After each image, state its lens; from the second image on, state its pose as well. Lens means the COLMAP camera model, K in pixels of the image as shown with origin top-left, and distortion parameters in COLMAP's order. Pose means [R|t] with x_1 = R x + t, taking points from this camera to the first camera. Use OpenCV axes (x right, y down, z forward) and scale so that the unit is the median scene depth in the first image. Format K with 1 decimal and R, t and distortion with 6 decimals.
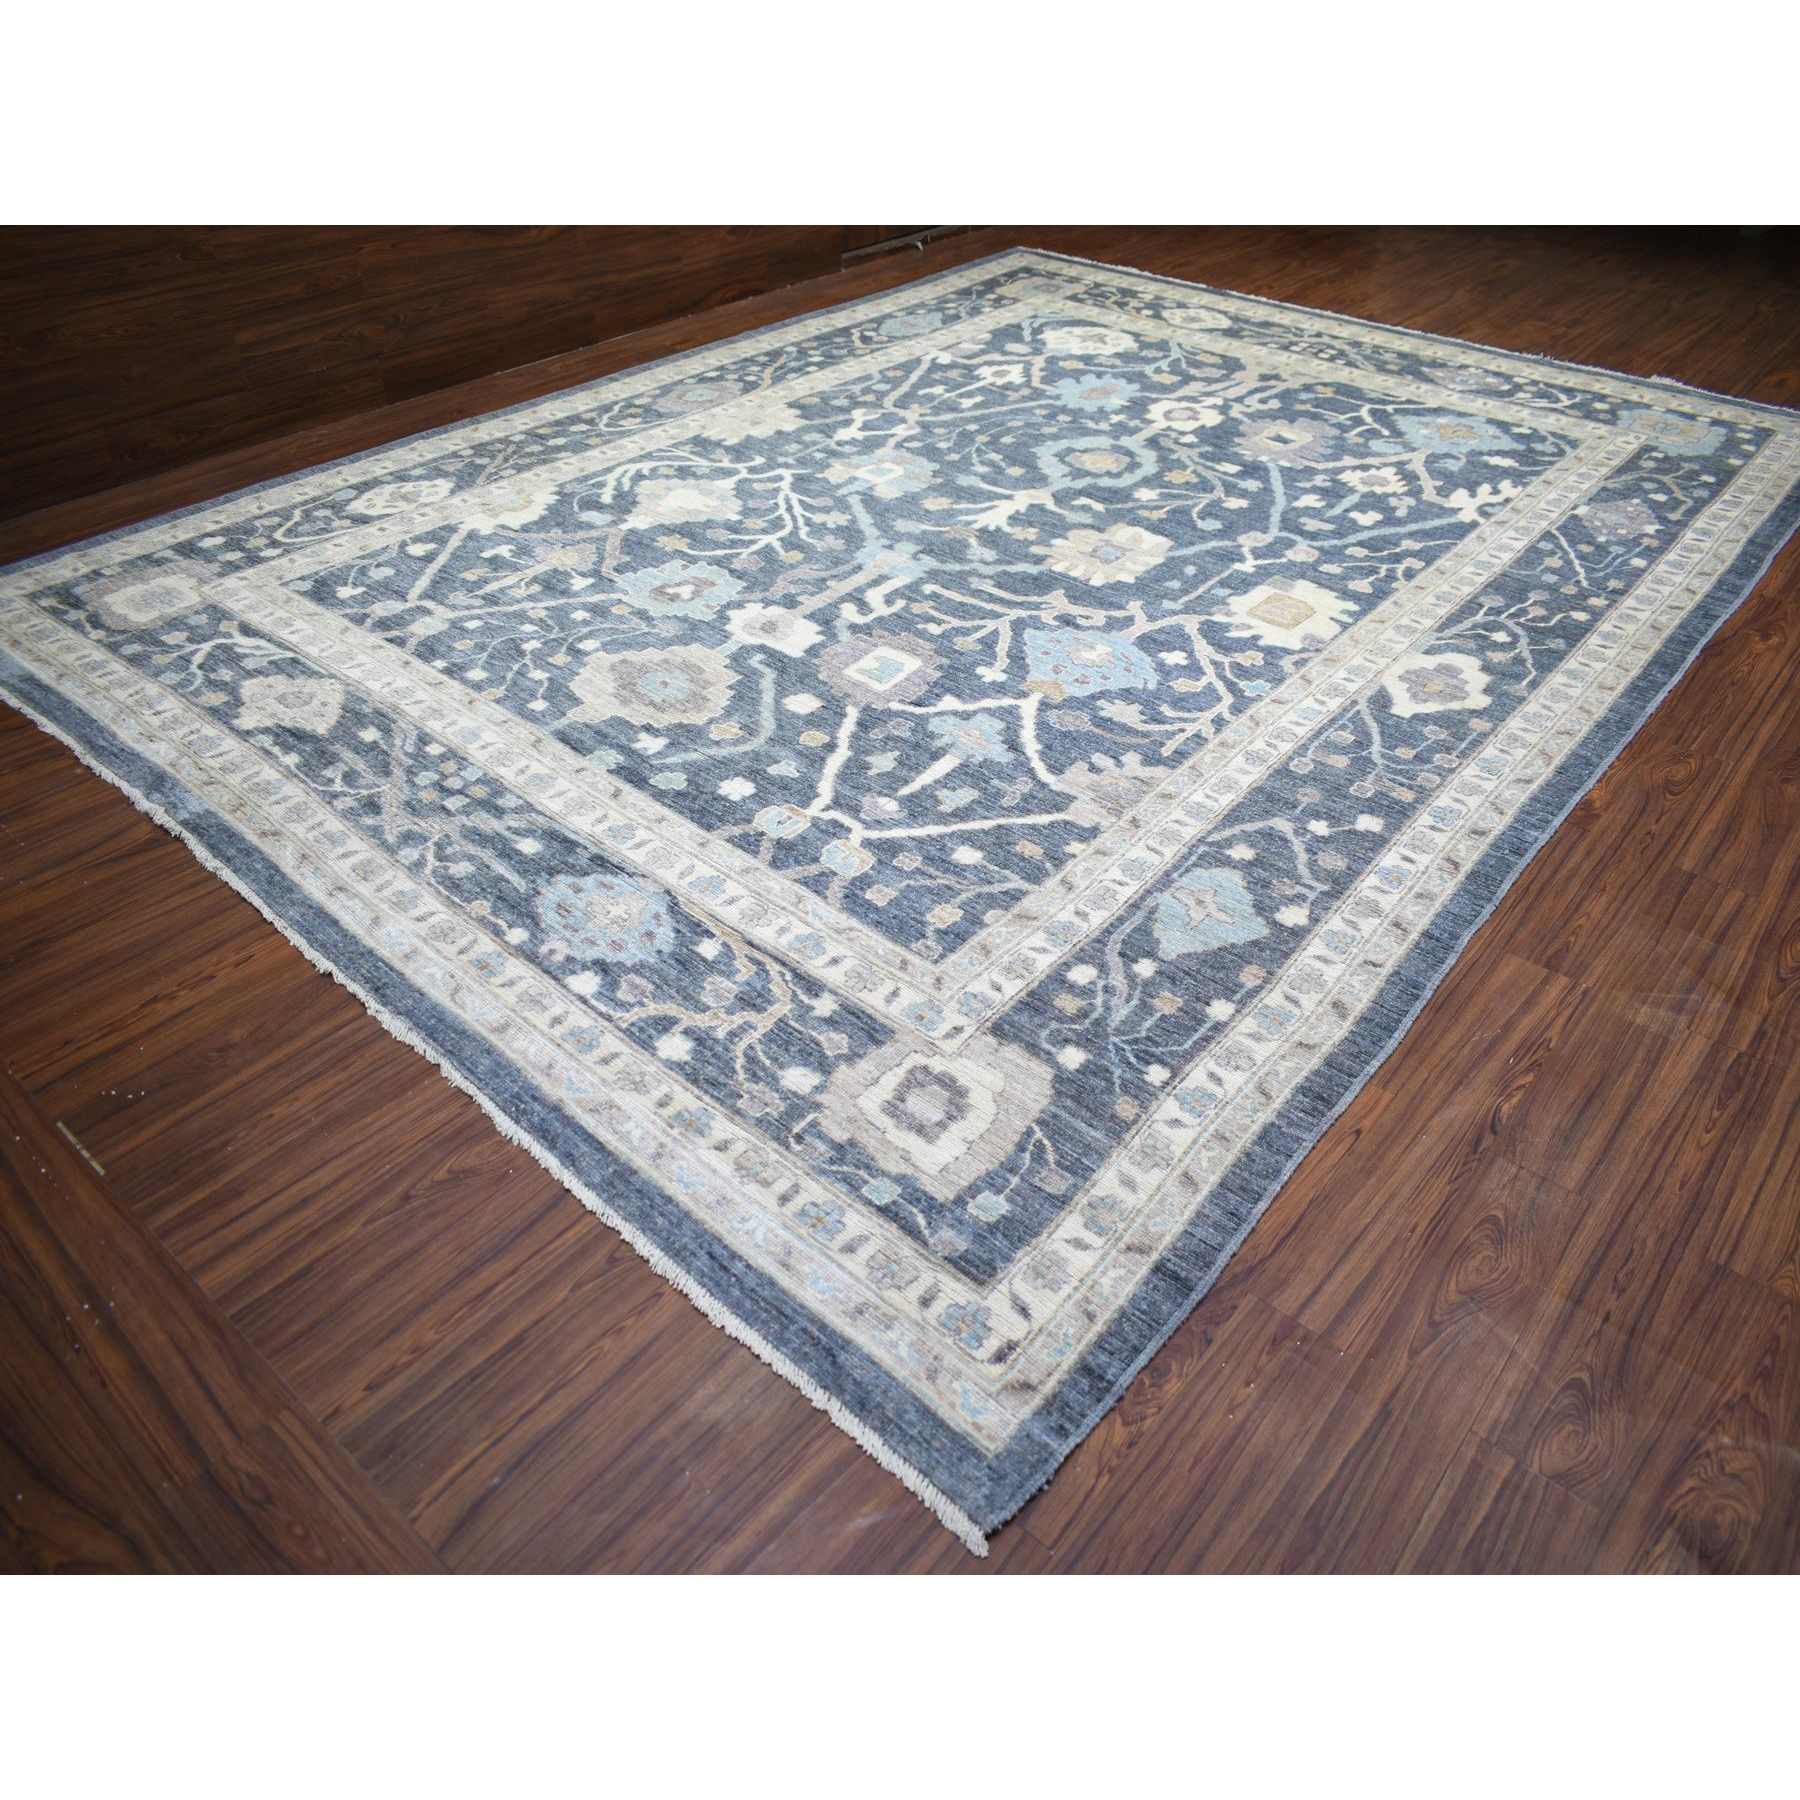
lens RADIAL K [[1269.9, 0, 900.0], [0, 1269.9, 900.0], [0, 0, 1]] dist [-0.014637, -0.002848]
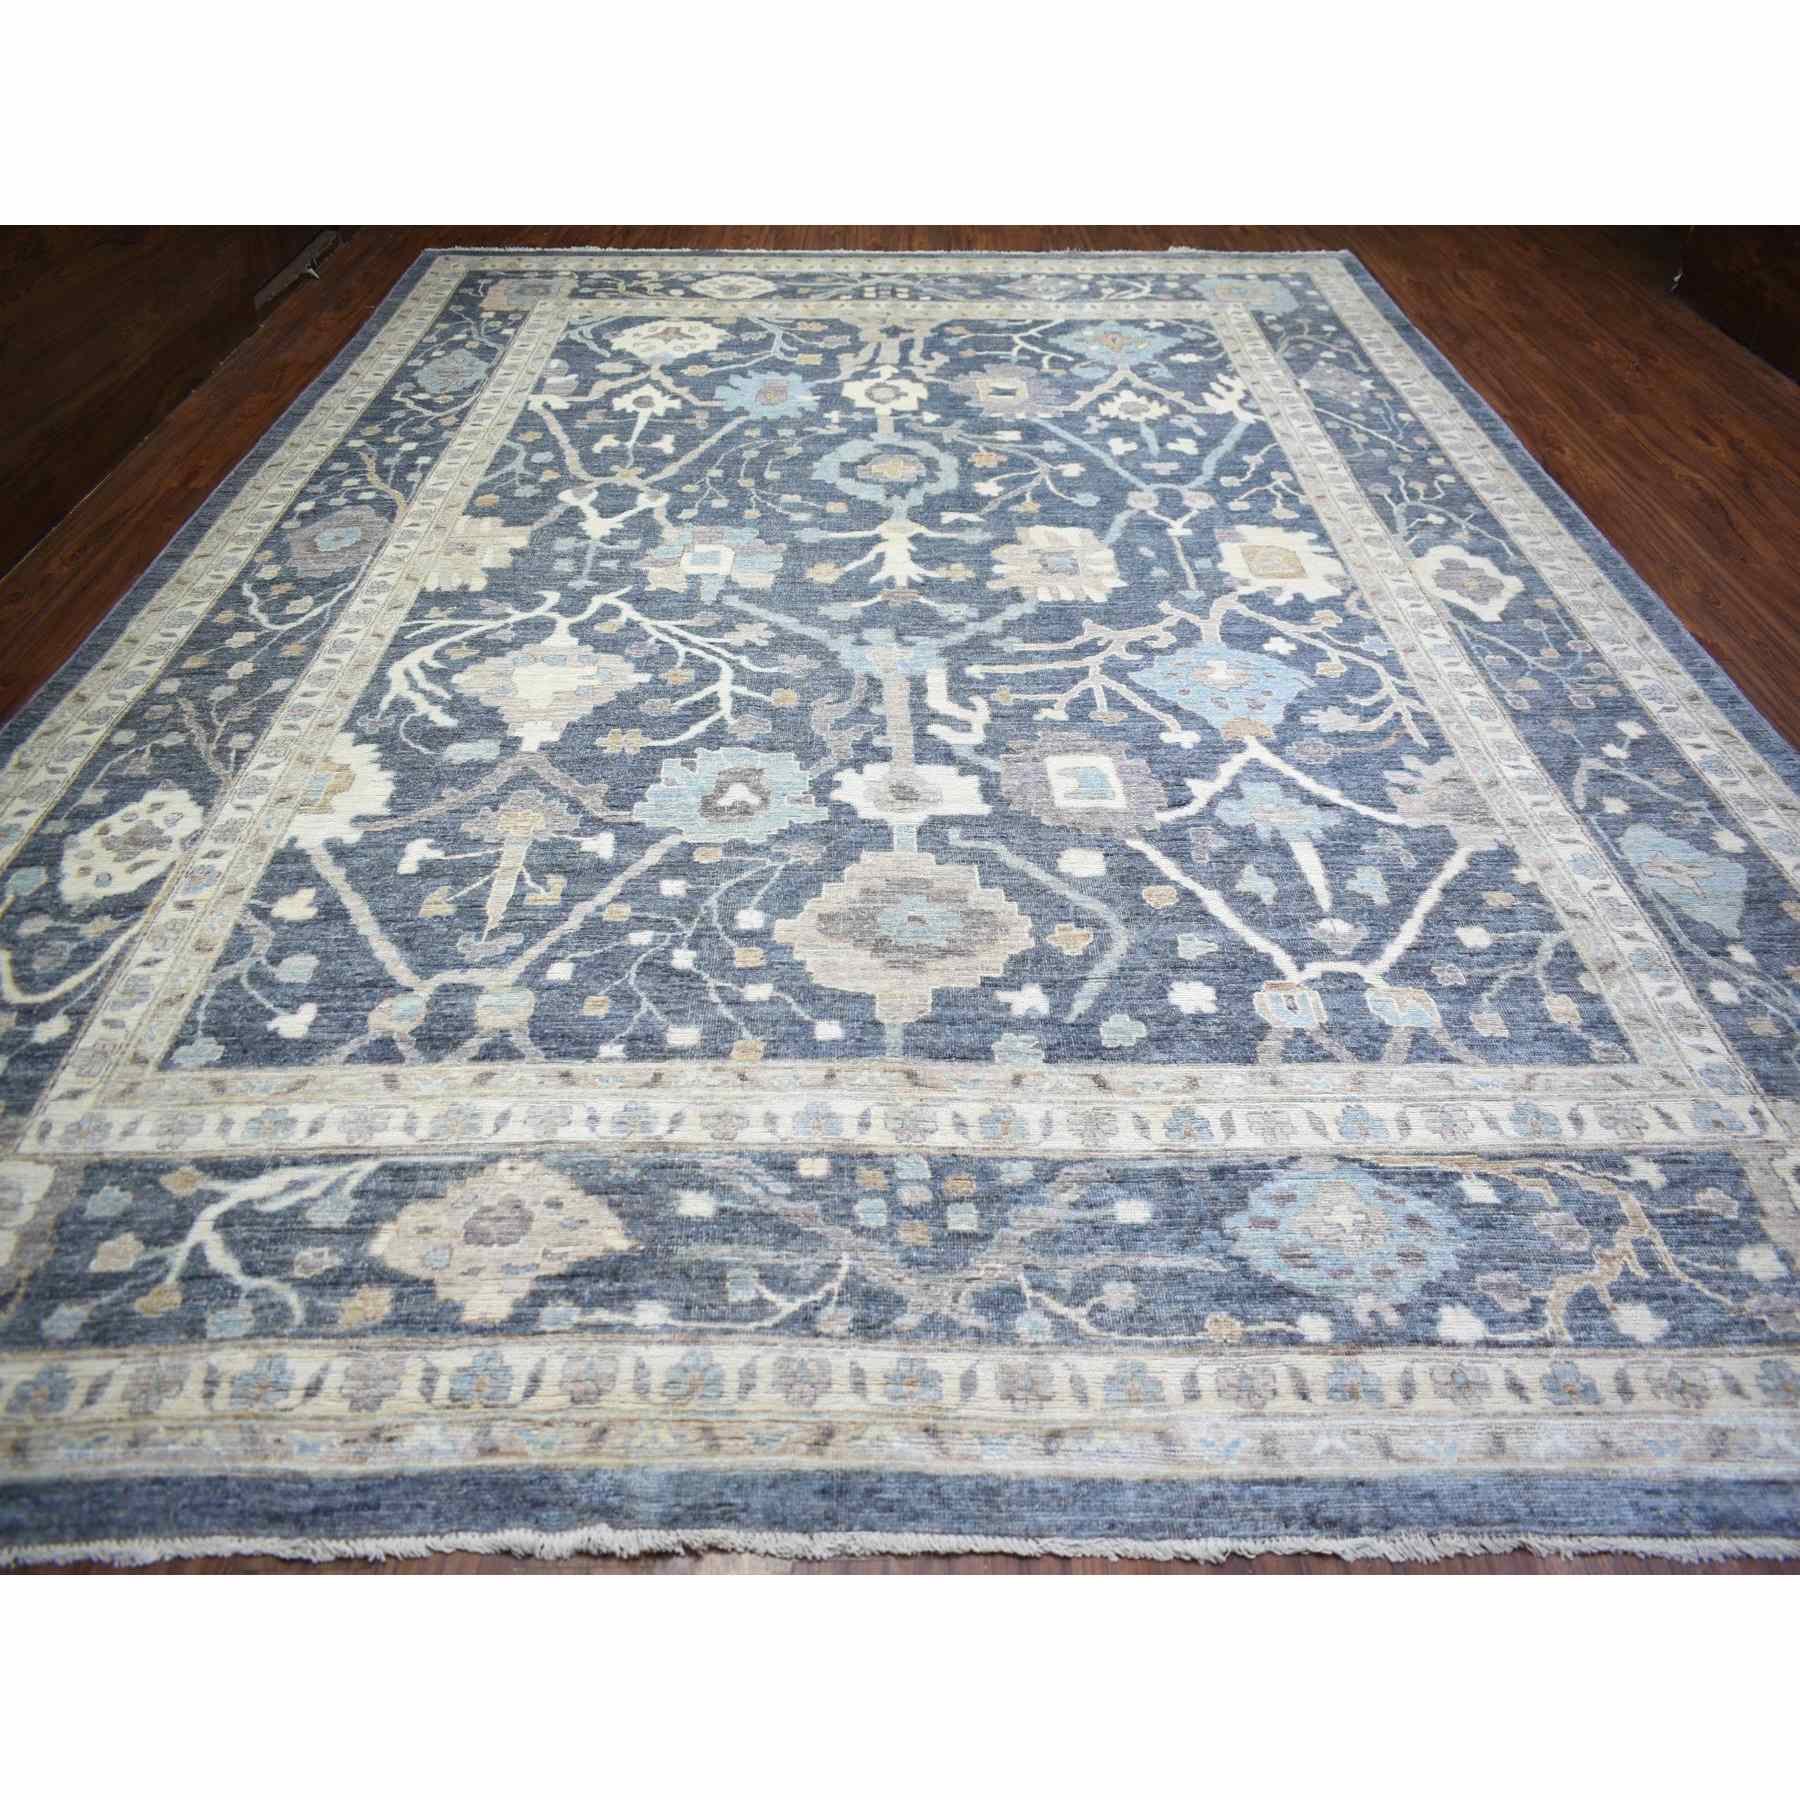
lens RADIAL K [[1269.9, 0, 900.0], [0, 1269.9, 900.0], [0, 0, 1]] dist [-0.014637, -0.002848]
pose [[0.750958, -0.446462, 0.486553, -0.474940], [0.422676, 0.891081, 0.165288, -0.266638], [-0.507353, 0.081530, 0.857873, 0.323920]]
